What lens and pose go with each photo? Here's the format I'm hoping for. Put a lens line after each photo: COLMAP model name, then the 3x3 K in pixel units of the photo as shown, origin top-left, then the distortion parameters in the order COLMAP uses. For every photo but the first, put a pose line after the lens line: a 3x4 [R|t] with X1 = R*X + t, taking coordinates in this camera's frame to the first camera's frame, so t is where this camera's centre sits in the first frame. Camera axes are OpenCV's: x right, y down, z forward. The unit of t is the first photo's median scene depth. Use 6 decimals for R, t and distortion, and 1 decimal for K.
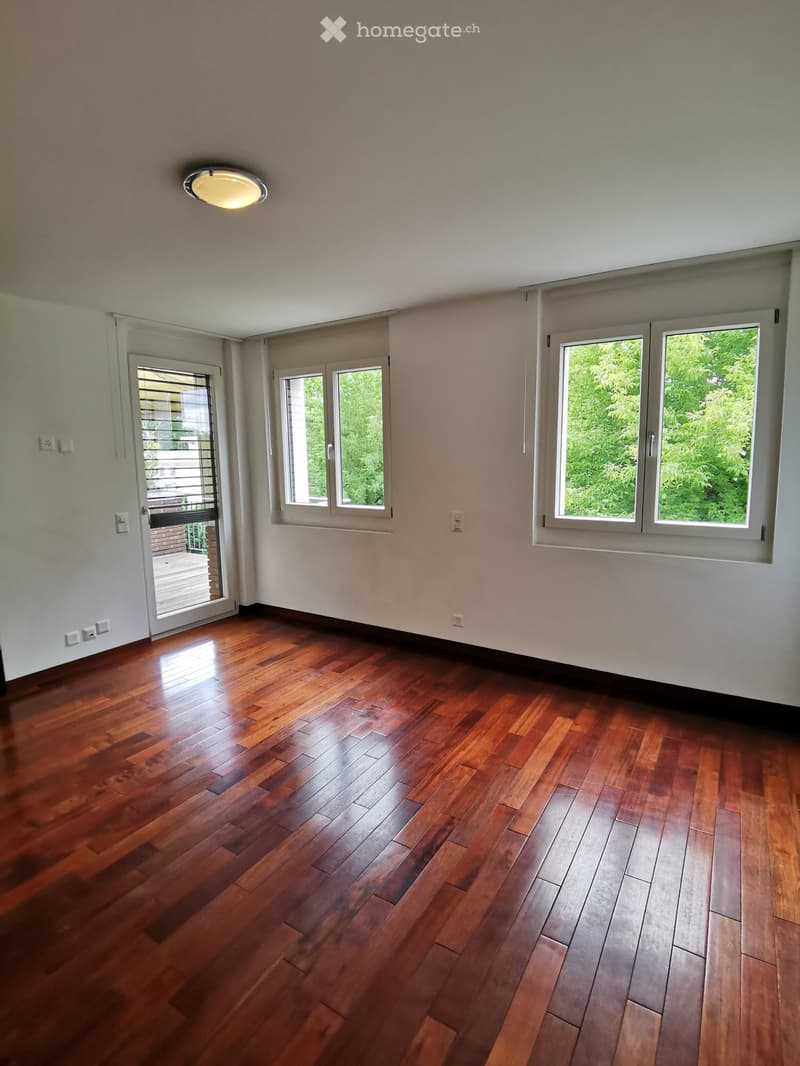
lens RADIAL K [[532.4, 0, 413.6], [0, 532.4, 533.3], [0, 0, 1]] dist [-0.034170, -0.000982]
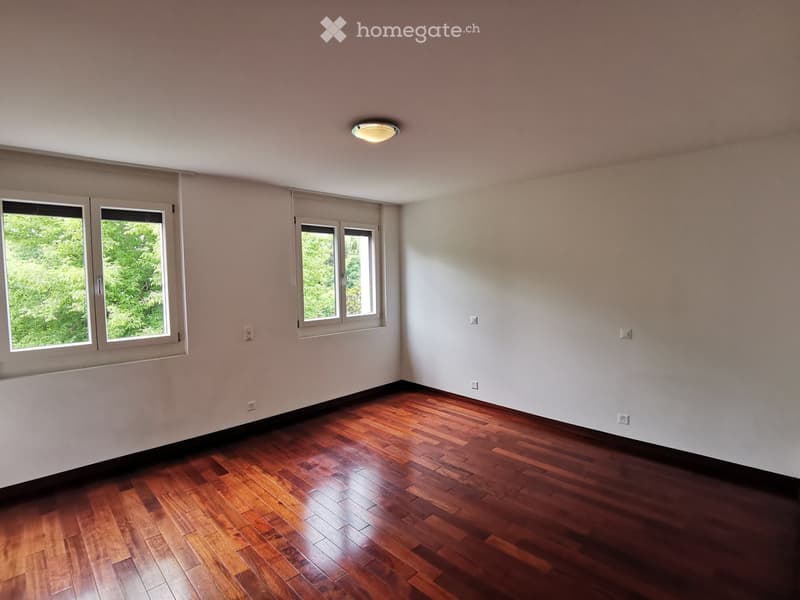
lens RADIAL K [[399.5, 0, 393.4], [0, 399.5, 294.7], [0, 0, 1]] dist [-0.034170, -0.000982]
pose [[0.239303, -0.029818, 0.970487, -0.953241], [0.172087, 0.985007, -0.012169, -0.050572], [-0.955573, 0.169921, 0.240846, 0.419131]]
